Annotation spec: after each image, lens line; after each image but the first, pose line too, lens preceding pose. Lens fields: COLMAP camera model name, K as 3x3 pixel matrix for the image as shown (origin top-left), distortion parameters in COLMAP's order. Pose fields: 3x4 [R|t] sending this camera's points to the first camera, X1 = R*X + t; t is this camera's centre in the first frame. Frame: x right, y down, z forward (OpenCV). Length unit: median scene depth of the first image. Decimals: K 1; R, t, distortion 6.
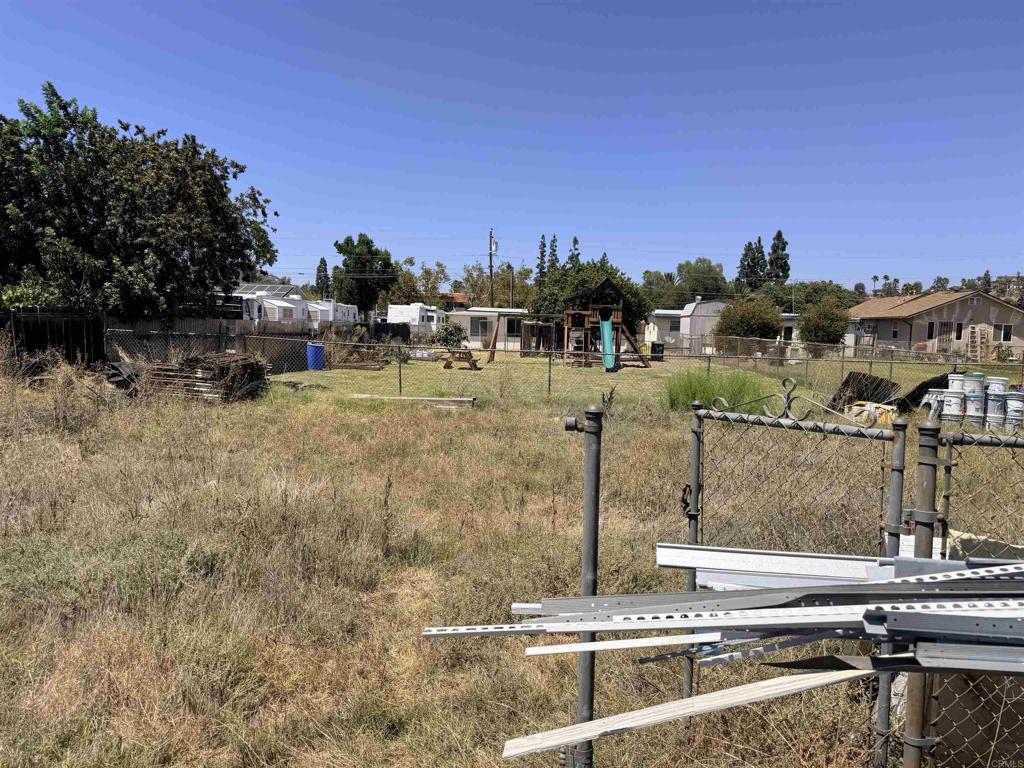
lens RADIAL K [[735.1, 0, 512.0], [0, 735.1, 384.0], [0, 0, 1]] dist [0.119691, -0.178747]
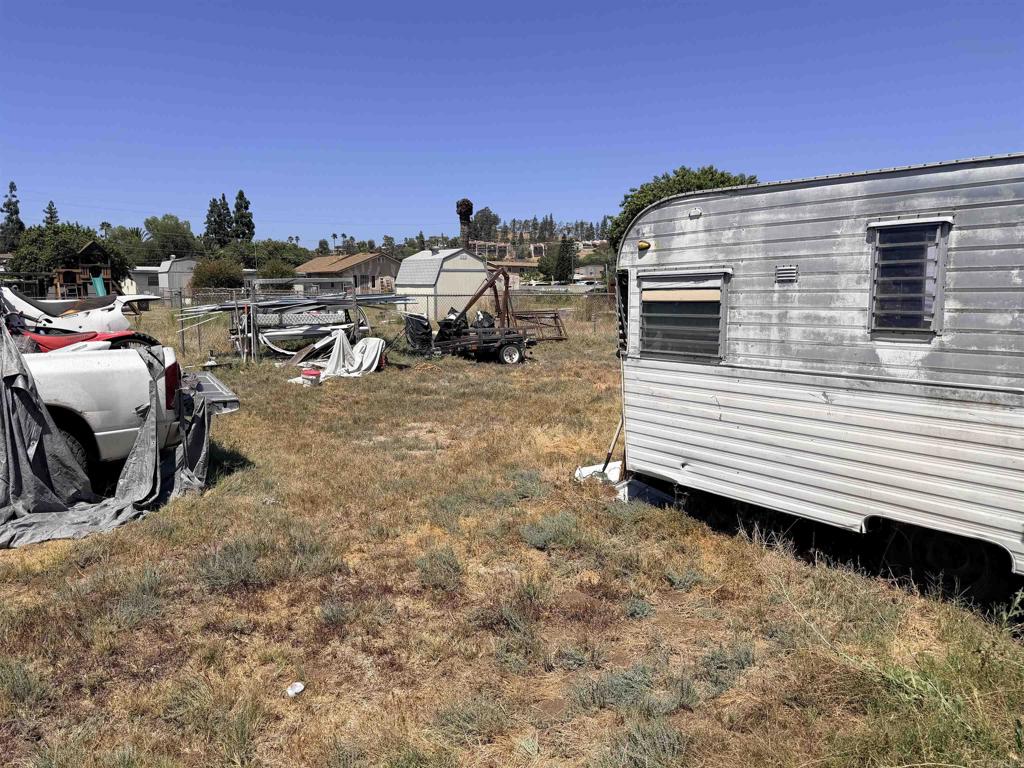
lens RADIAL K [[735.1, 0, 512.0], [0, 735.1, 384.0], [0, 0, 1]] dist [0.119691, -0.178747]
pose [[0.781911, -0.108982, 0.613790, -0.059640], [0.071684, 0.993787, 0.085134, 0.016709], [-0.619255, -0.022568, 0.784866, -0.202336]]
